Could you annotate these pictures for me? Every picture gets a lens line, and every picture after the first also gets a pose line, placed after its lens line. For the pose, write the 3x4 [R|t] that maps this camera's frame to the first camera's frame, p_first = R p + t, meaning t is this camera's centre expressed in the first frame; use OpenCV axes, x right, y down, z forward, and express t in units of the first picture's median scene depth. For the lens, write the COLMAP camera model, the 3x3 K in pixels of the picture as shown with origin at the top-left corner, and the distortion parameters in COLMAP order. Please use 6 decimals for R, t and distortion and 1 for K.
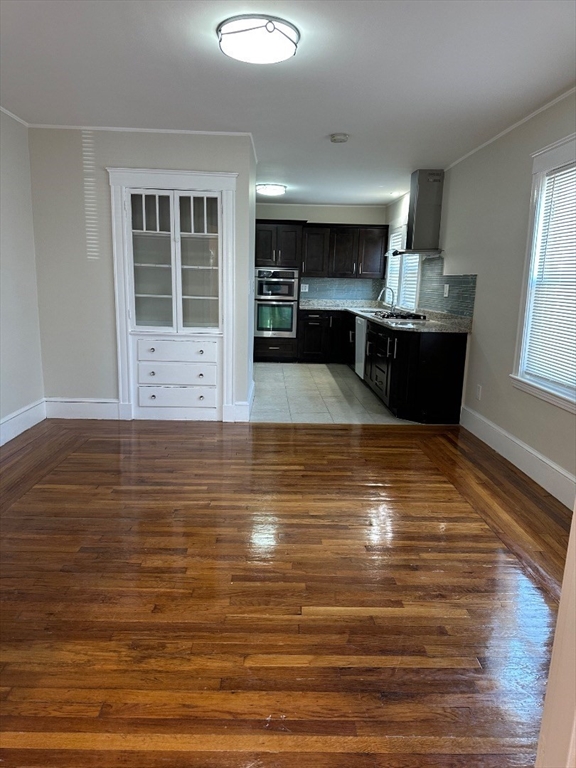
lens RADIAL K [[539.3, 0, 279.9], [0, 539.3, 380.2], [0, 0, 1]] dist [0.076659, -0.115945]
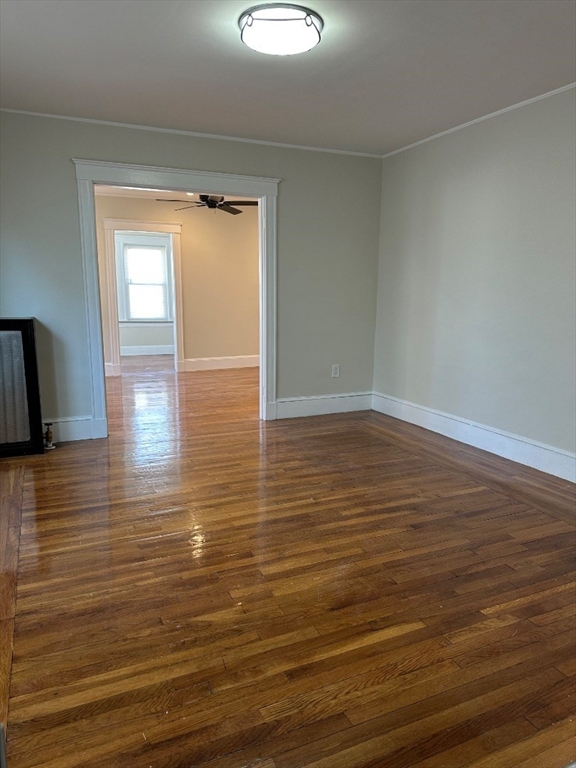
lens RADIAL K [[544.0, 0, 288.0], [0, 544.0, 384.0], [0, 0, 1]] dist [-0.000345, -0.025800]
pose [[-0.918148, 0.029086, -0.395169, 0.271038], [-0.109289, 0.940029, 0.323114, -0.259106], [0.380869, 0.339853, -0.859906, 1.564895]]
